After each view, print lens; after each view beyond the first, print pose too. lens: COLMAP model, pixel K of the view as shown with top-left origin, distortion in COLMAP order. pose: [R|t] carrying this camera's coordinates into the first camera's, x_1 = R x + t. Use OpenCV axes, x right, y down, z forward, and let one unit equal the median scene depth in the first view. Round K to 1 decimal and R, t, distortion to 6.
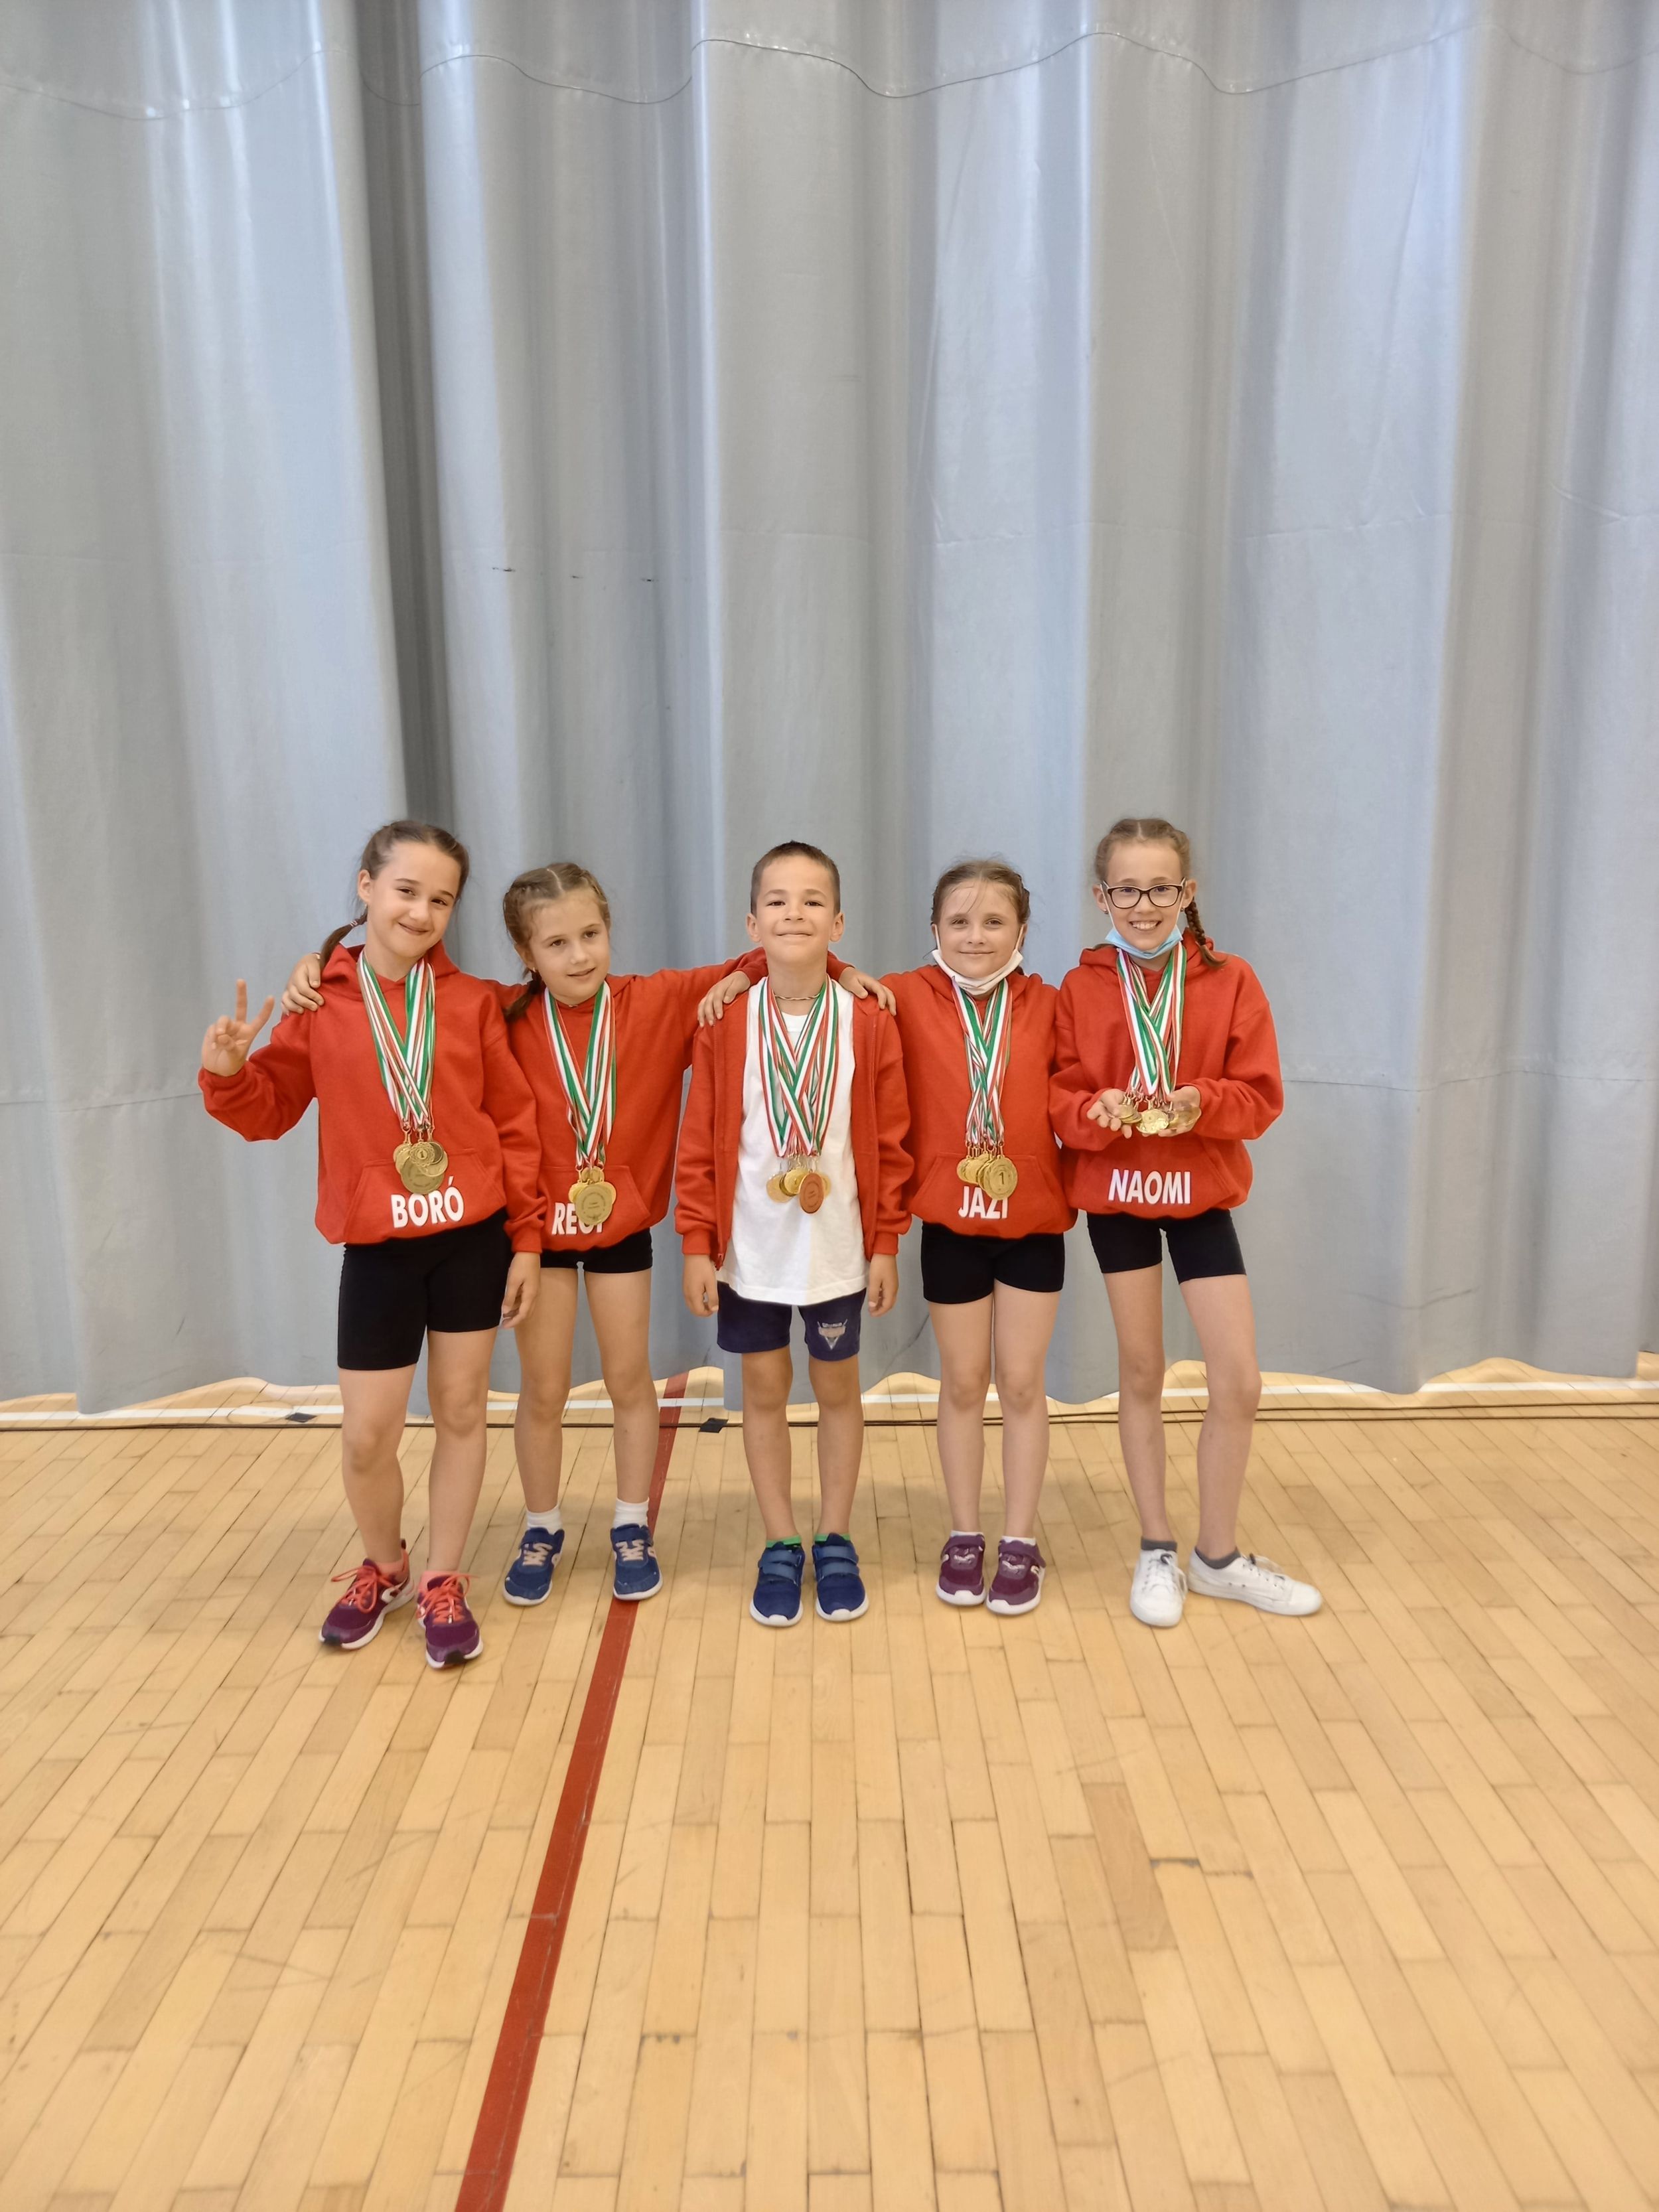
lens RADIAL K [[1618.0, 0, 829.5], [0, 1618.0, 1106.0], [0, 0, 1]] dist [0.056168, -0.043091]
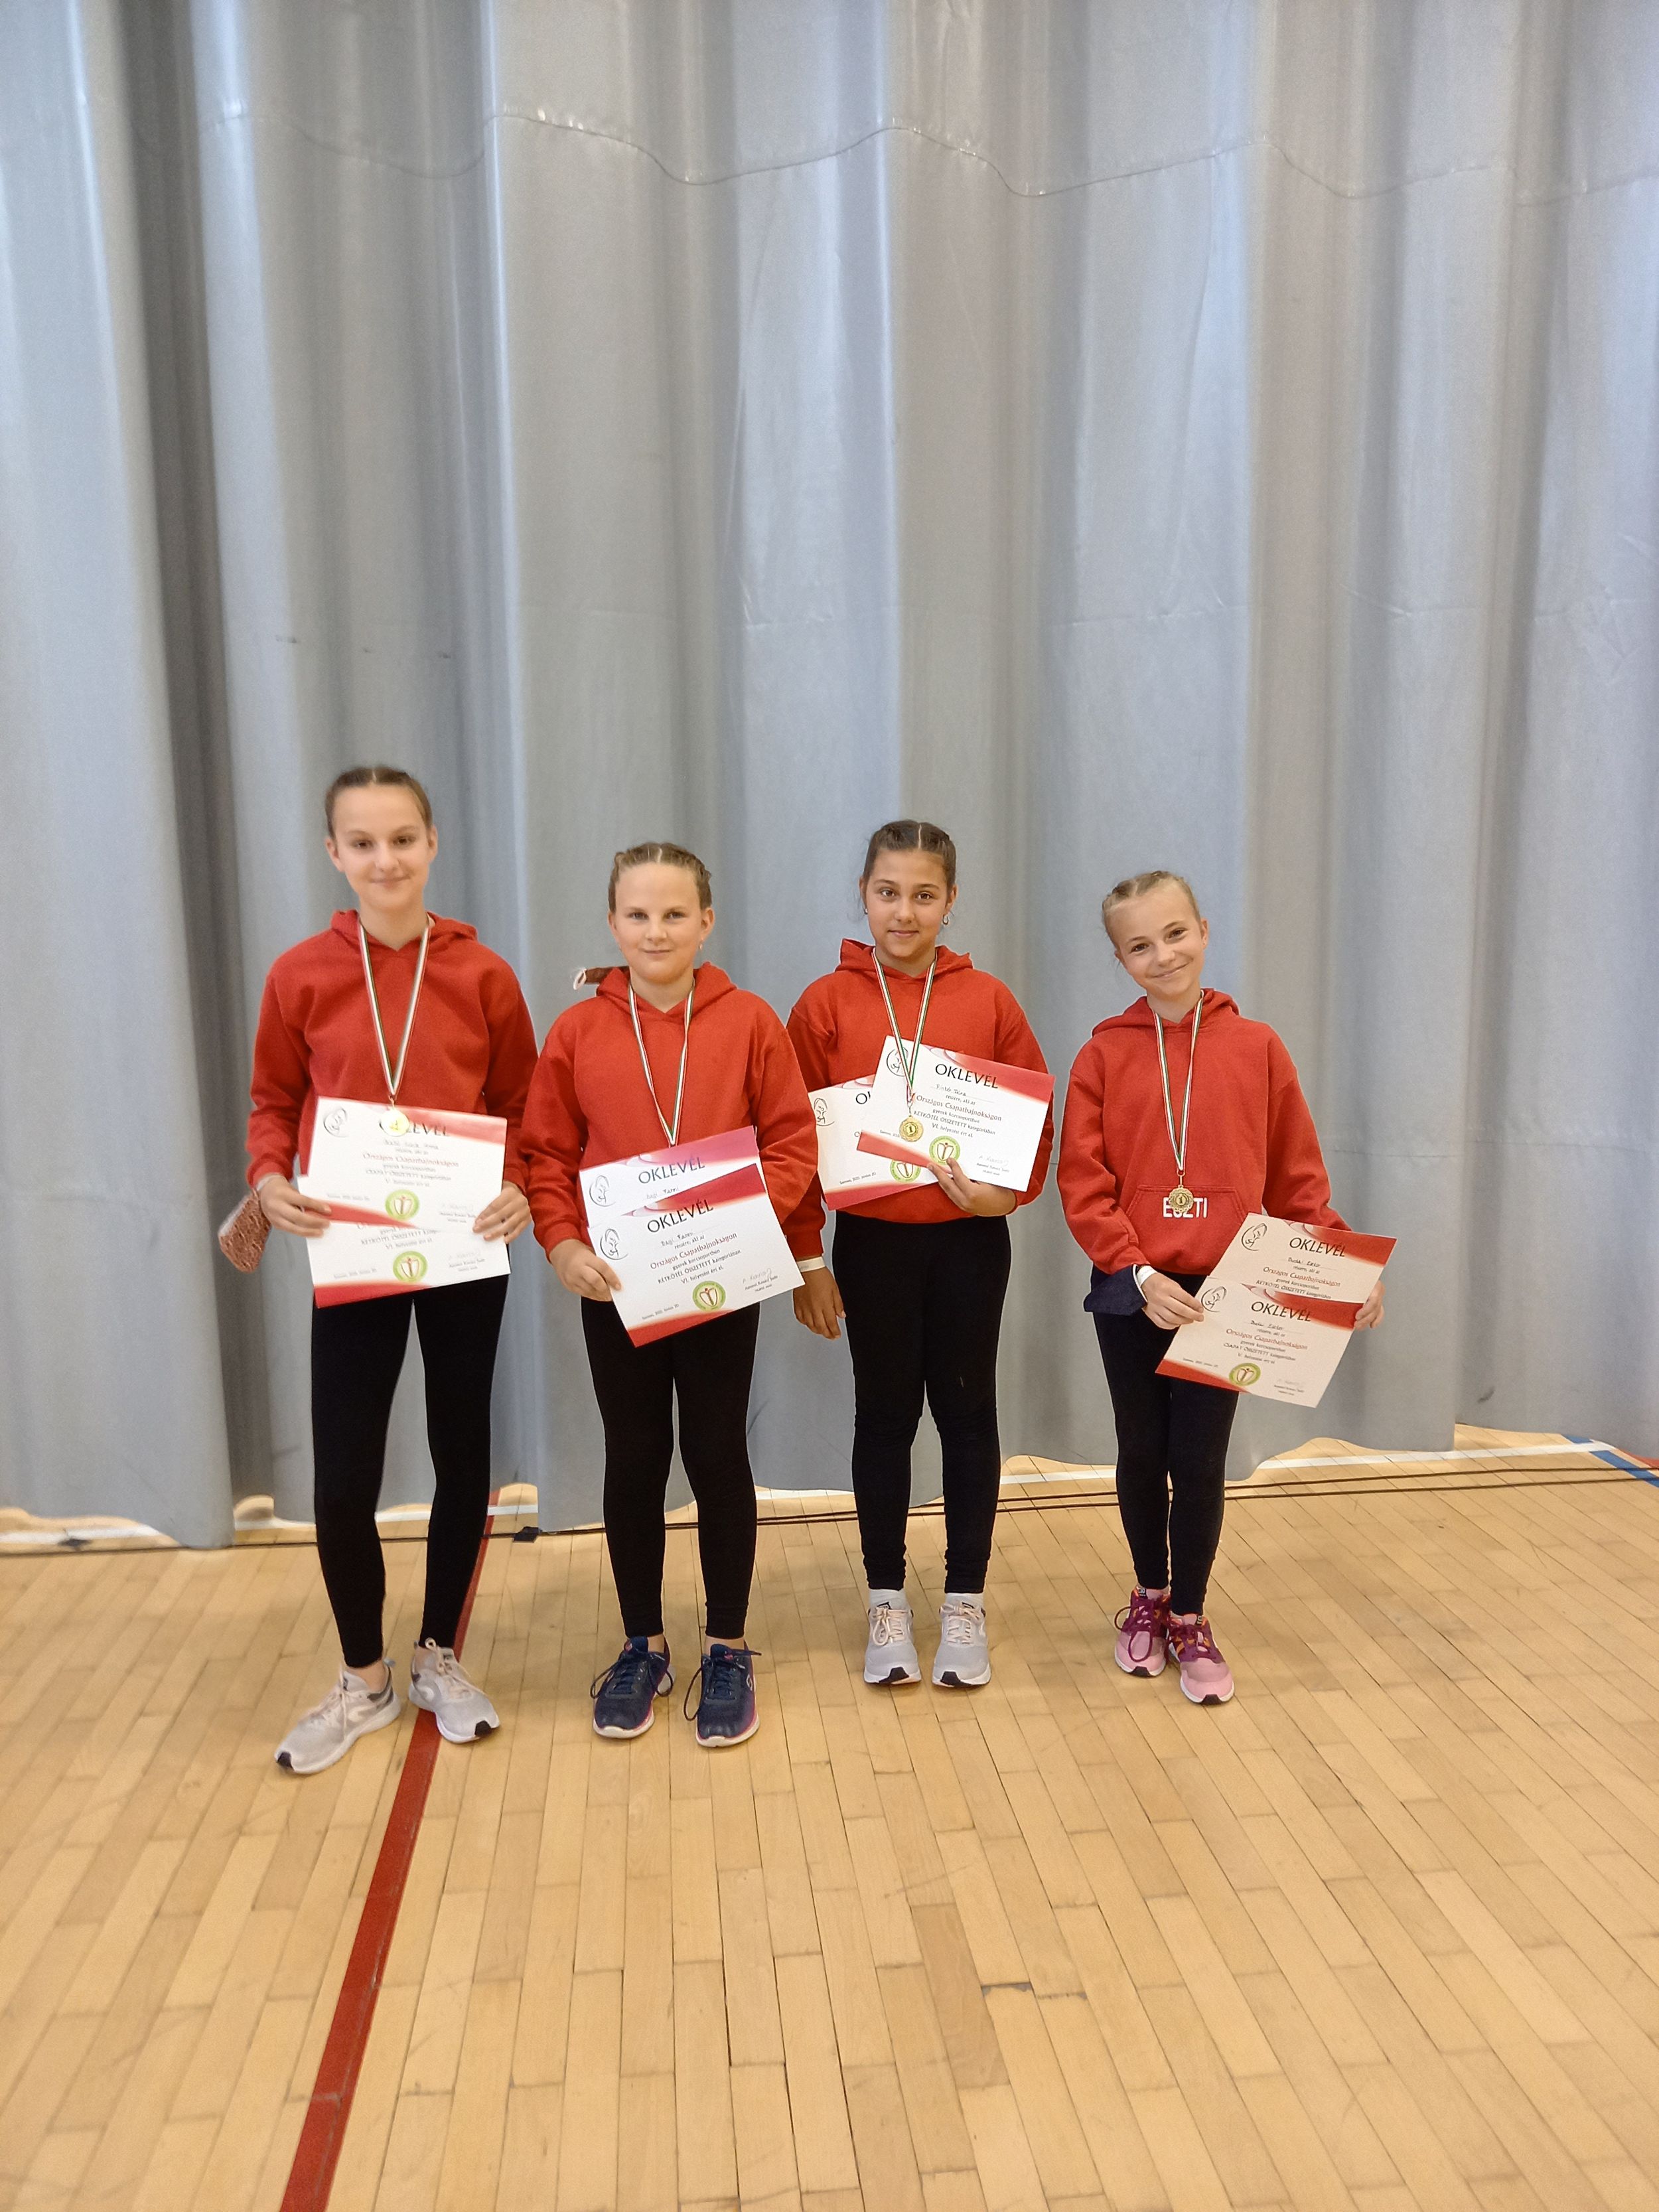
lens RADIAL K [[1617.7, 0, 830.7], [0, 1617.7, 1123.8], [0, 0, 1]] dist [0.042408, -0.044998]
pose [[0.994631, -0.013950, 0.102544, 0.016939], [0.018012, 0.999085, -0.038790, -0.004940], [-0.101909, 0.040429, 0.993972, 0.041381]]
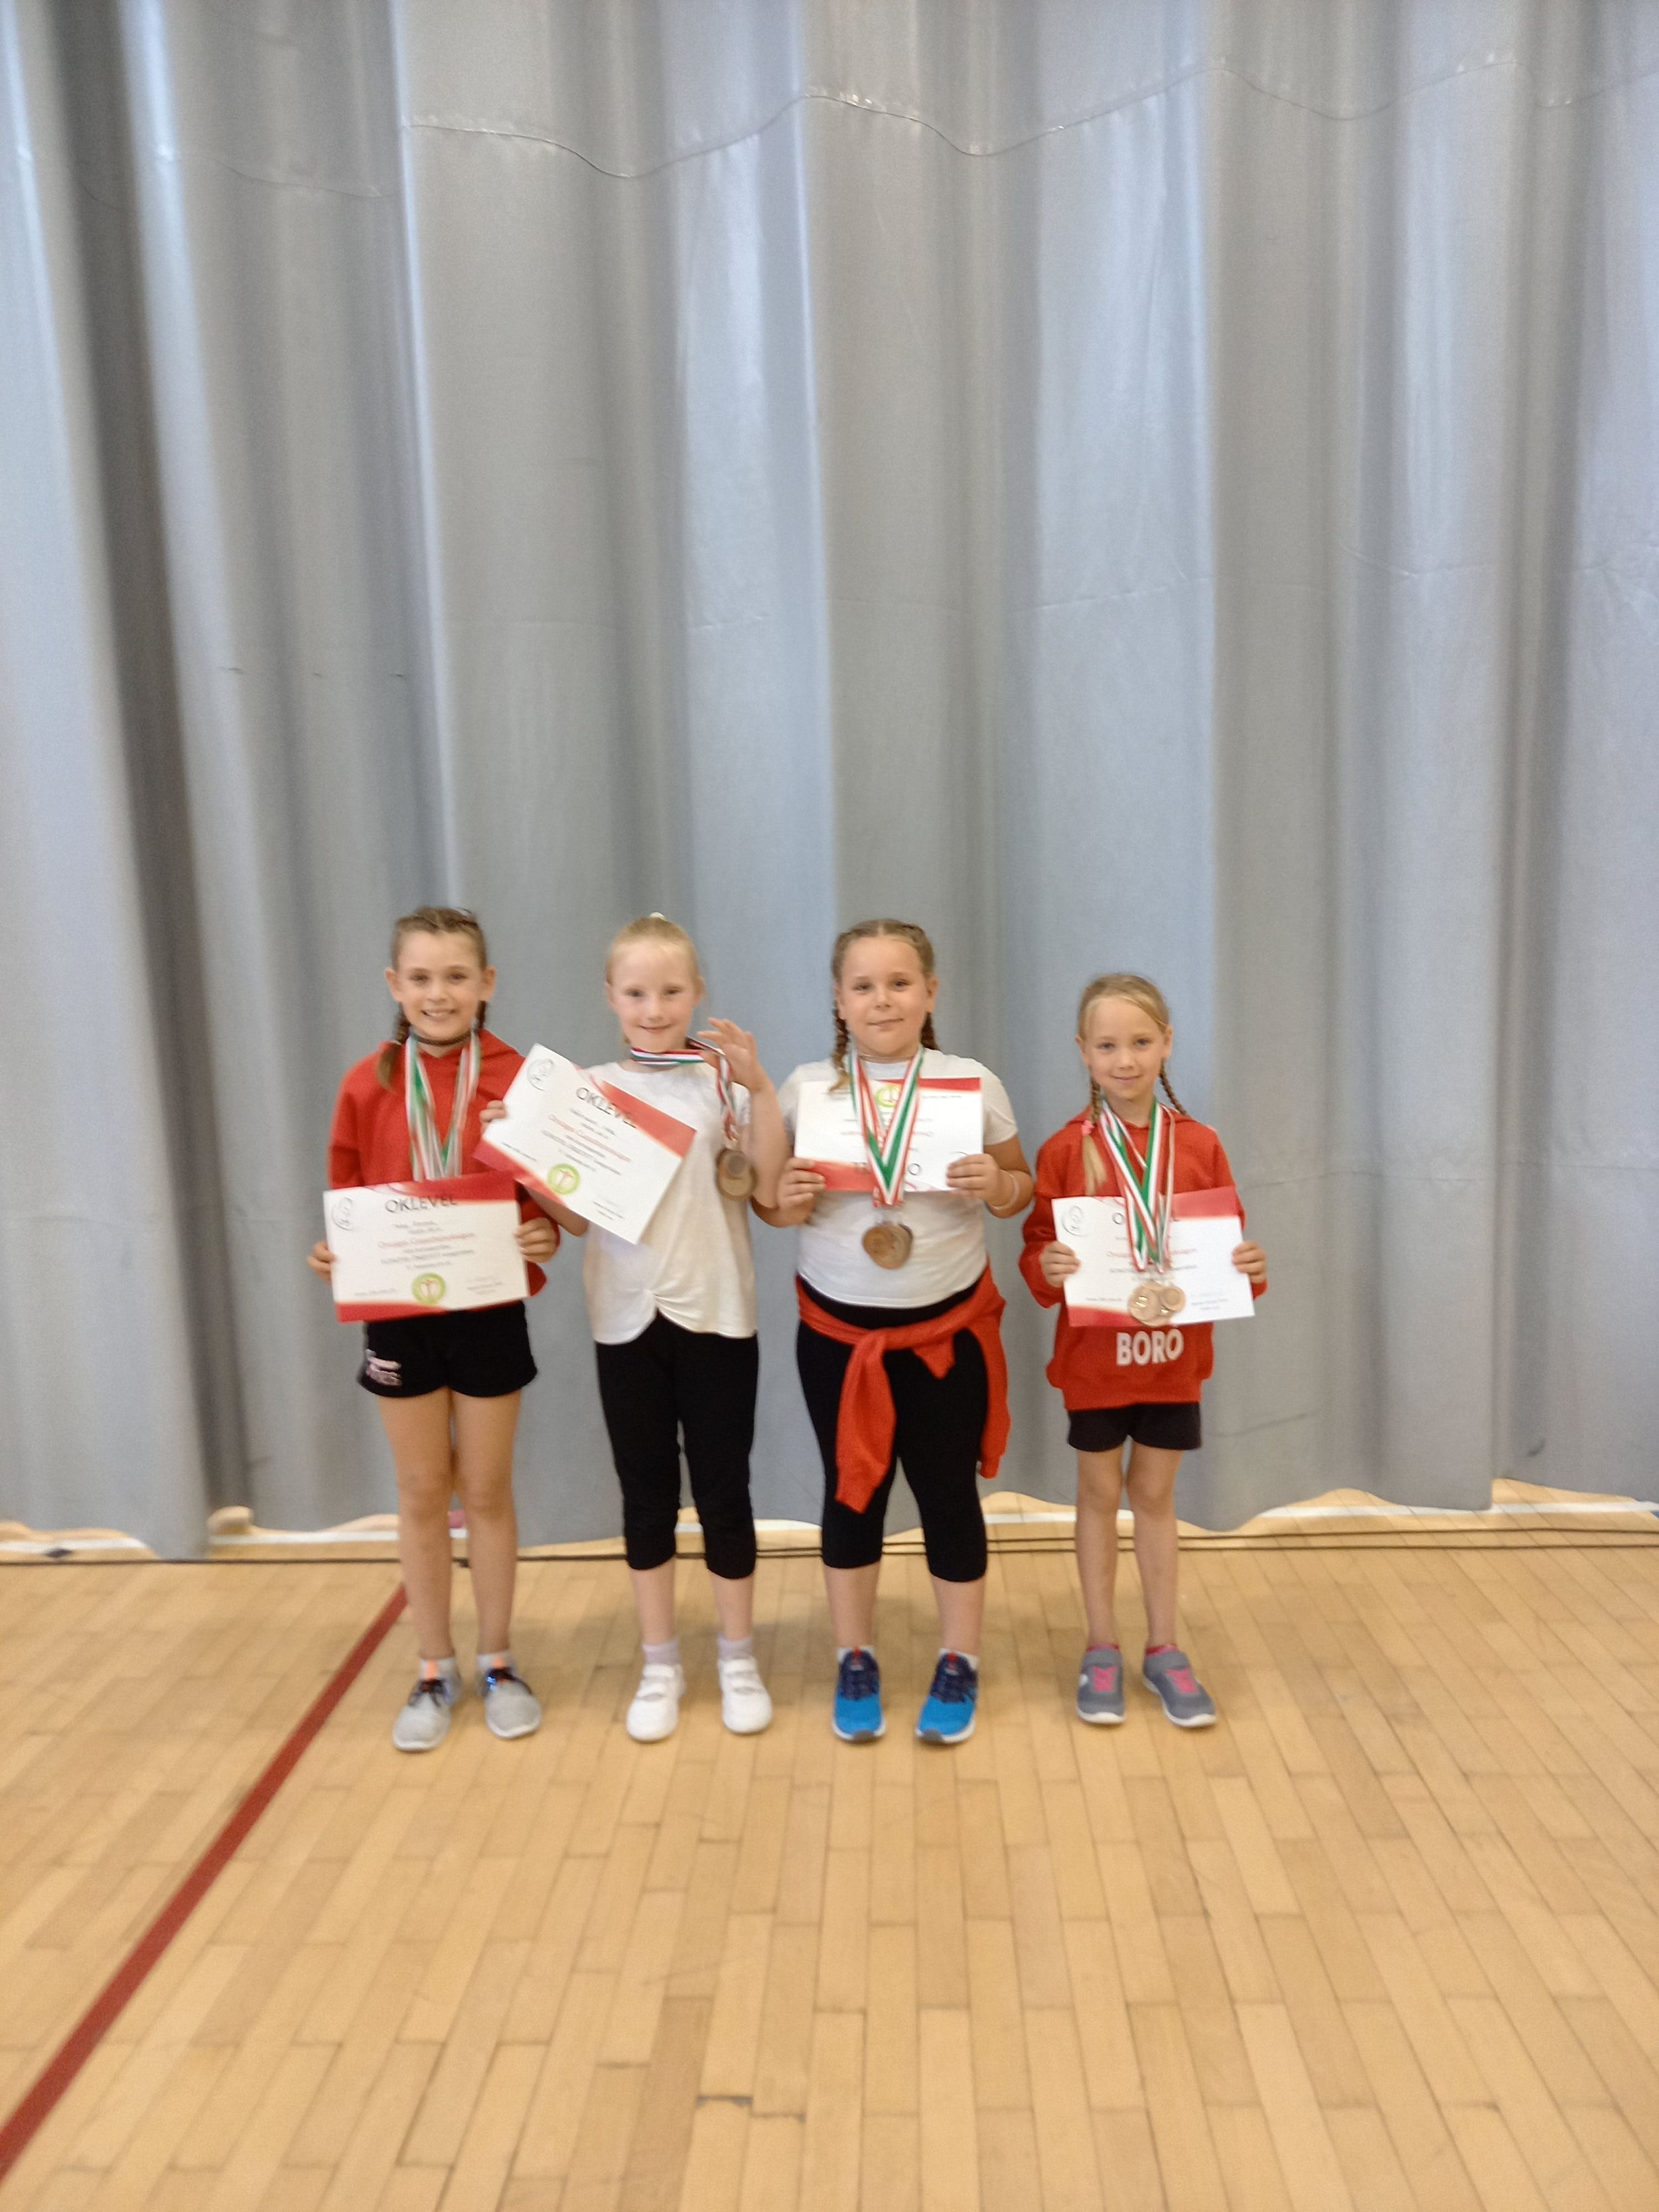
lens RADIAL K [[1612.0, 0, 816.8], [0, 1612.0, 1121.2], [0, 0, 1]] dist [0.056325, -0.046651]
pose [[0.997987, -0.020128, -0.060143, 0.294182], [0.017246, 0.998696, -0.048057, -0.013078], [0.061032, 0.046923, 0.997032, 0.103119]]
